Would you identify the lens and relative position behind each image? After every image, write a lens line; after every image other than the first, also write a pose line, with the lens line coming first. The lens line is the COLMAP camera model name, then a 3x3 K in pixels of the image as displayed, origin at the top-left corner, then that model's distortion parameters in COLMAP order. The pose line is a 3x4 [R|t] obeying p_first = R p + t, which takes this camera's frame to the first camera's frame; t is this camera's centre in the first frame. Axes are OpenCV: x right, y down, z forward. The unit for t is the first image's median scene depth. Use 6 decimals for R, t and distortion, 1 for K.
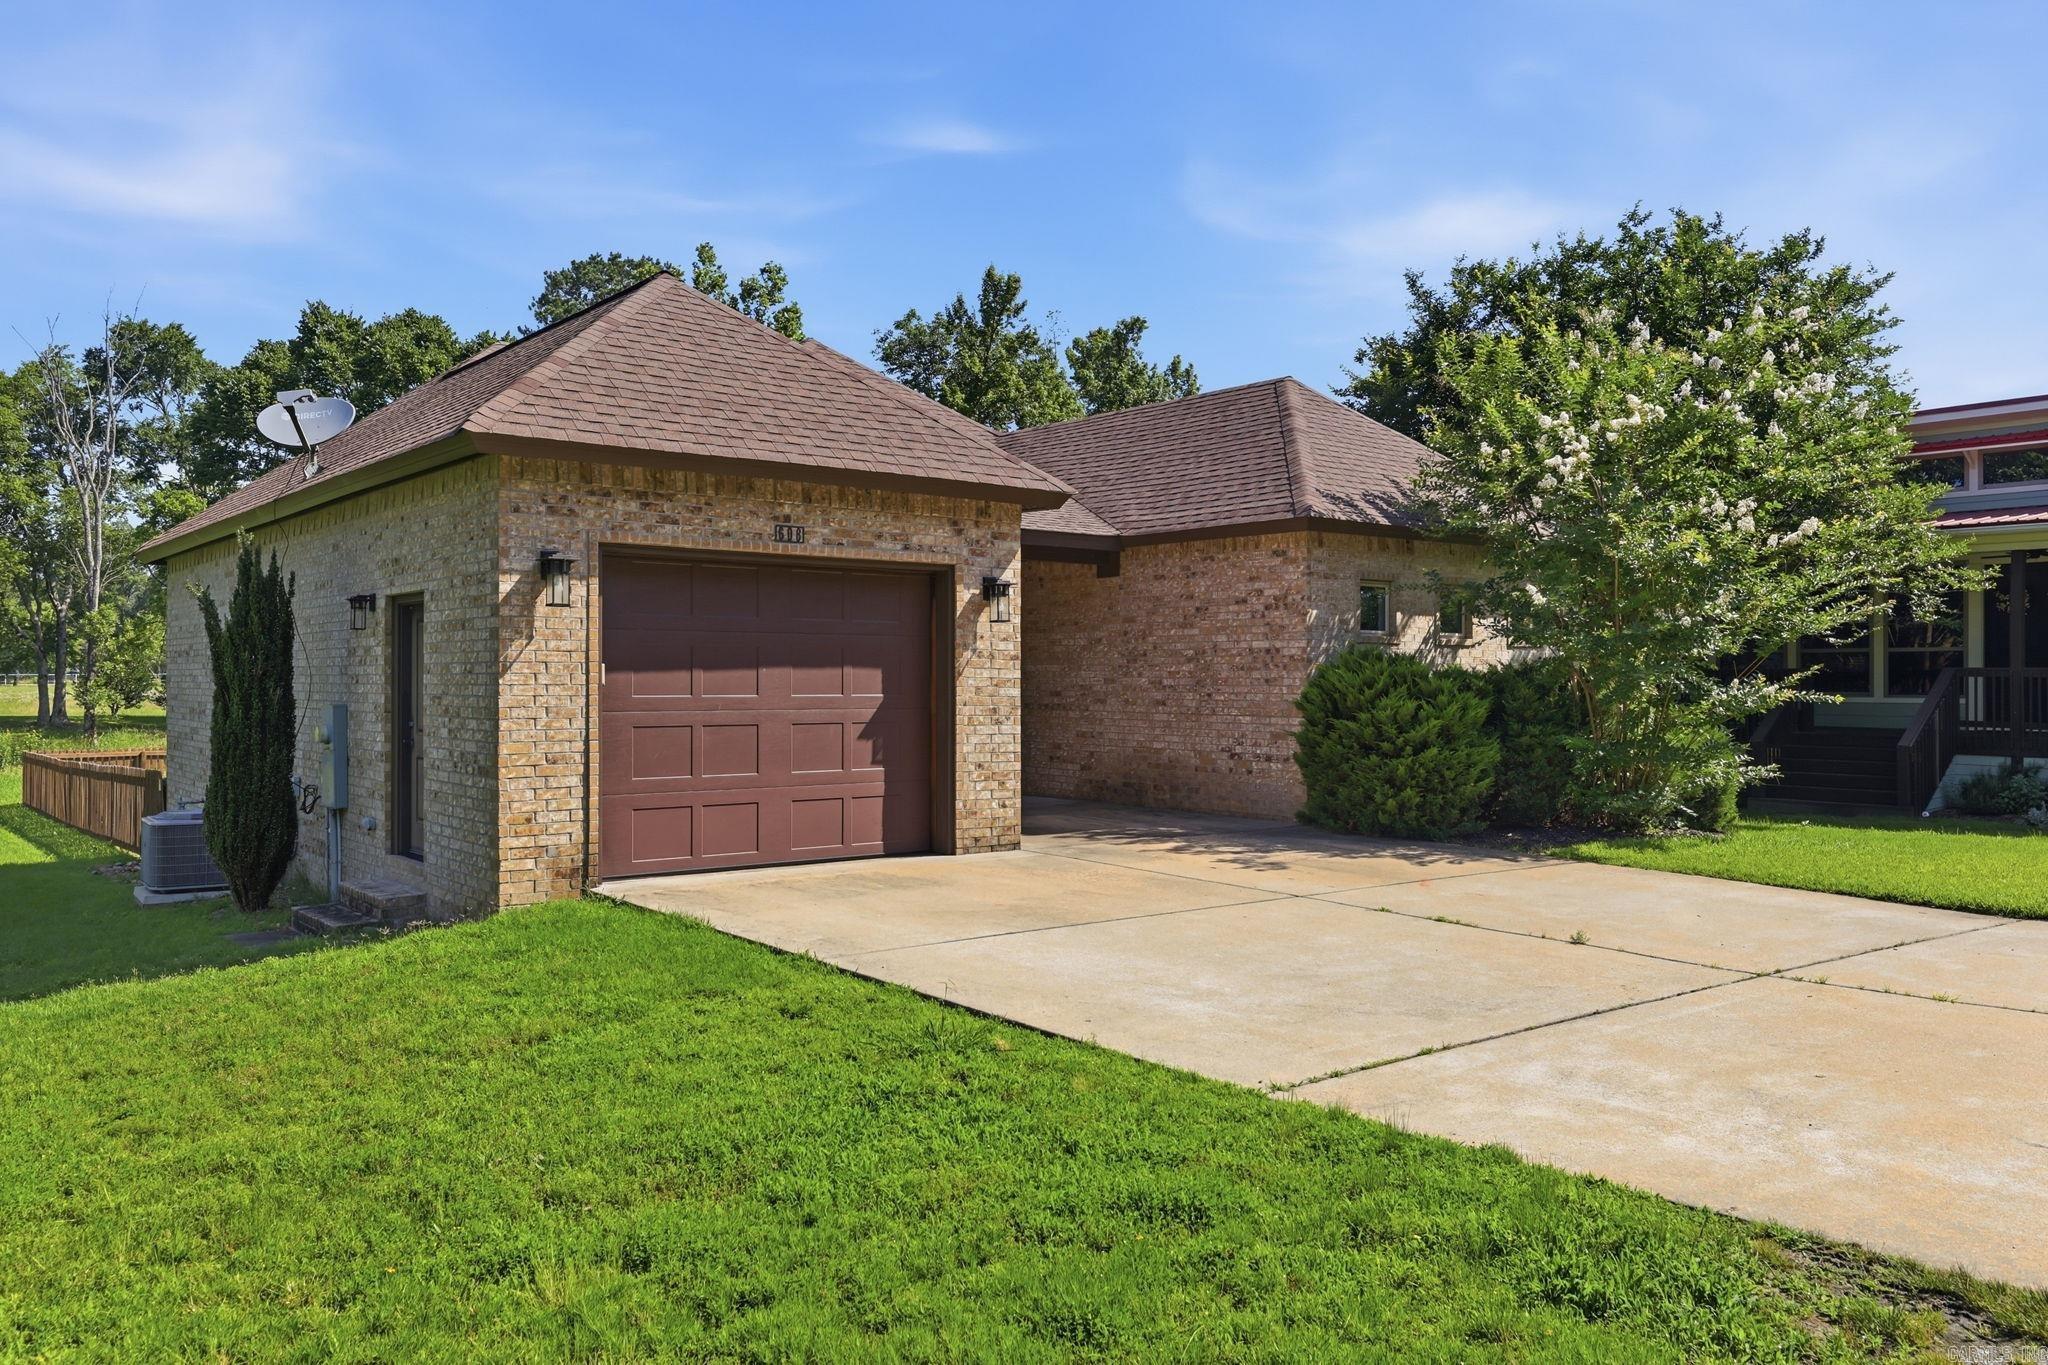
lens RADIAL K [[1484.4, 0, 1024.0], [0, 1484.4, 682.5], [0, 0, 1]] dist [0.006365, 0.007392]
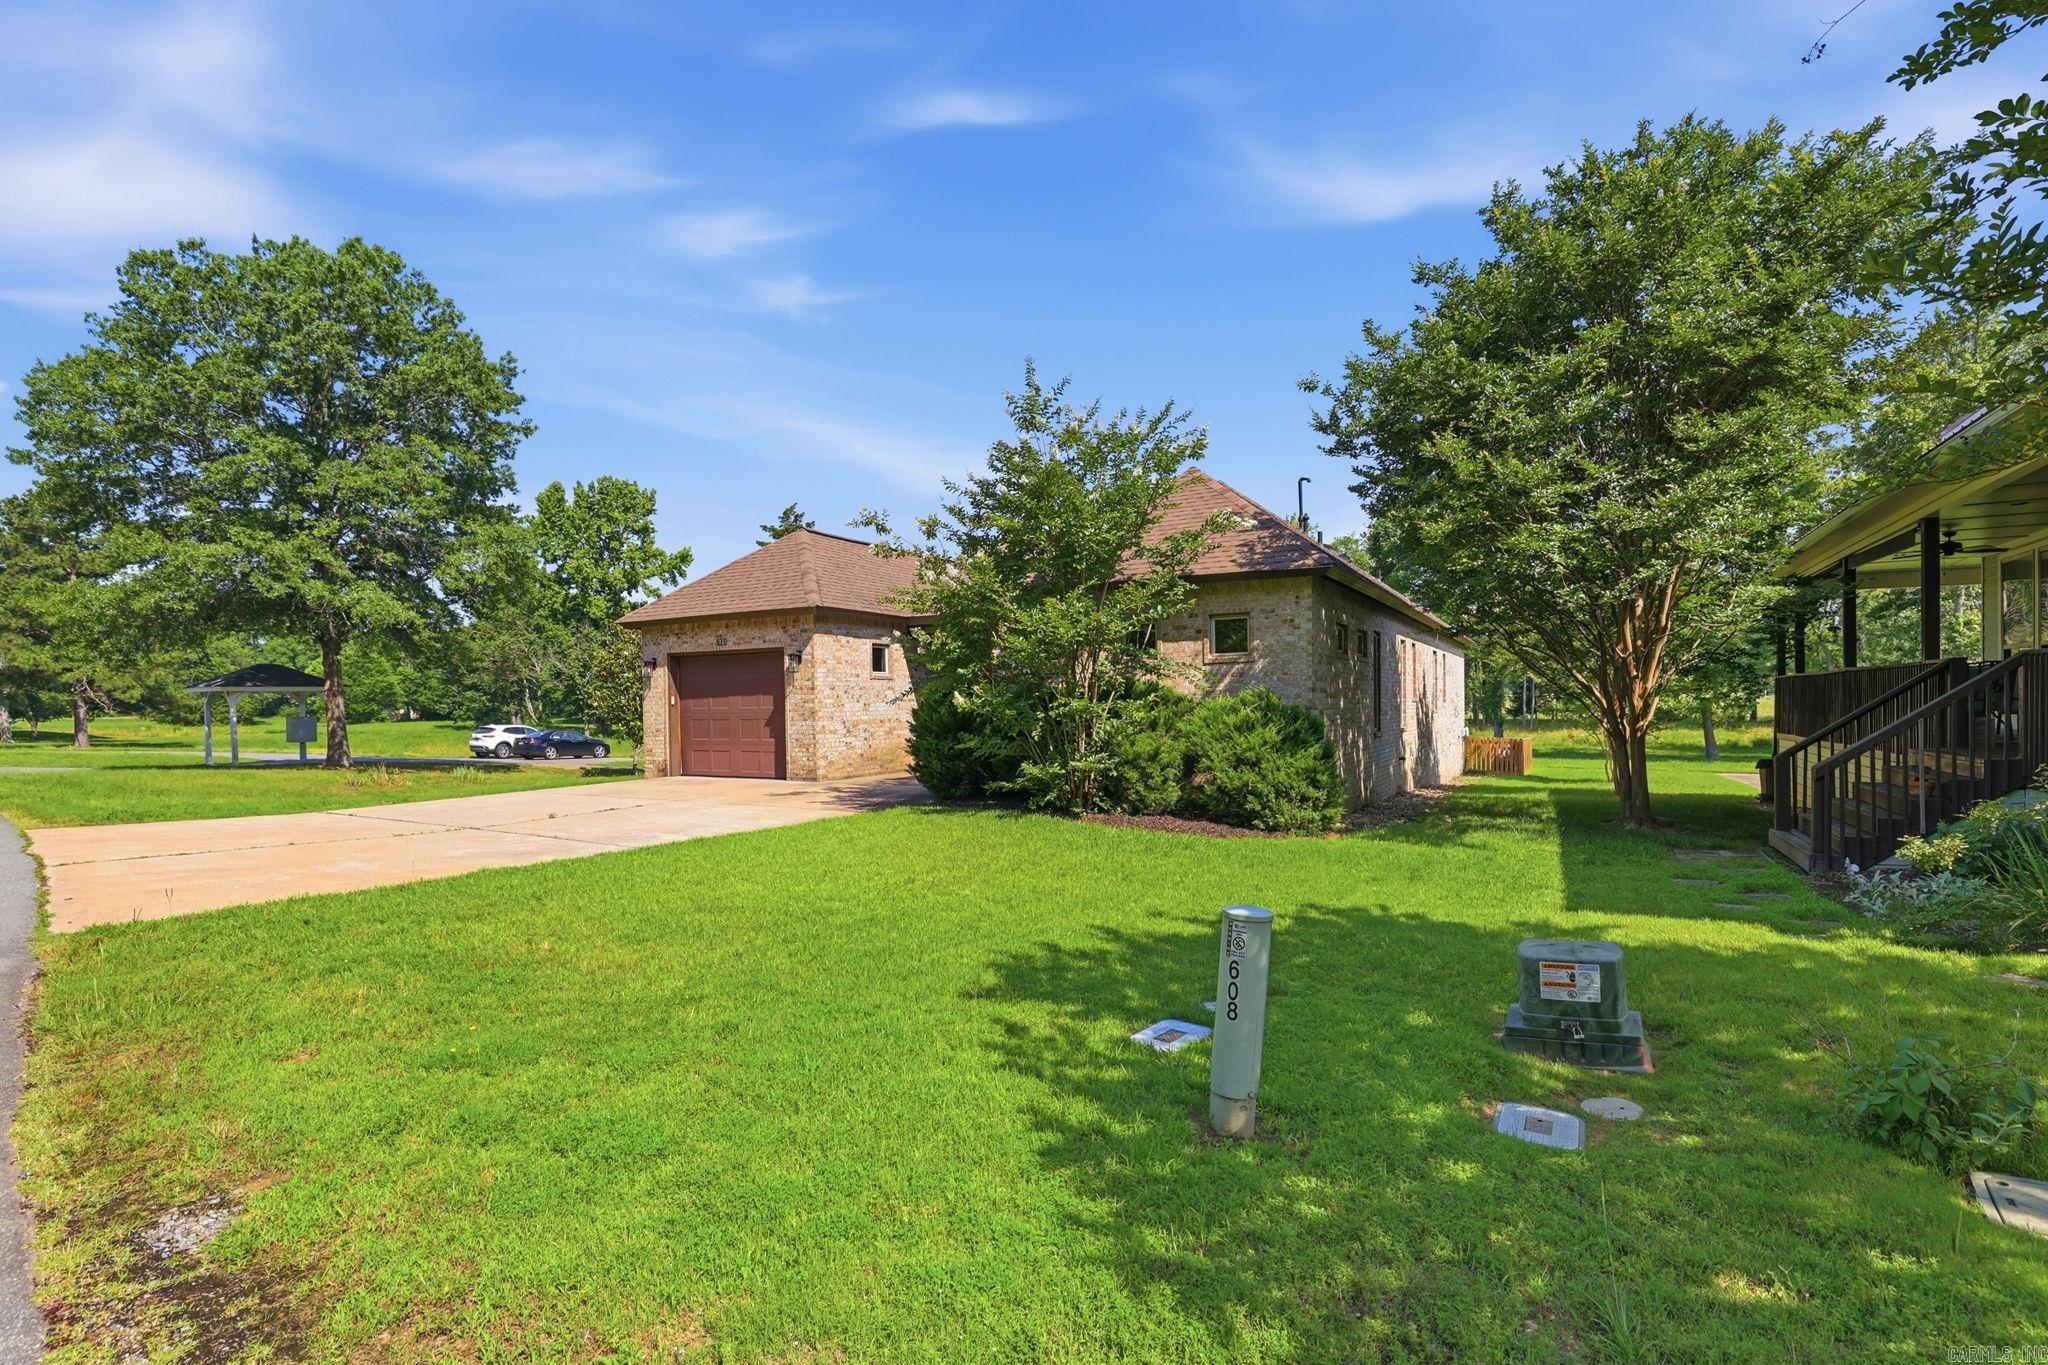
lens RADIAL K [[971.2, 0, 1024.0], [0, 971.2, 682.5], [0, 0, 1]] dist [-0.037214, -0.000039]
pose [[0.383451, -0.025268, -0.923216, 1.517168], [0.016107, 0.999657, -0.020670, 0.008353], [0.923421, -0.006944, 0.383726, 0.846426]]
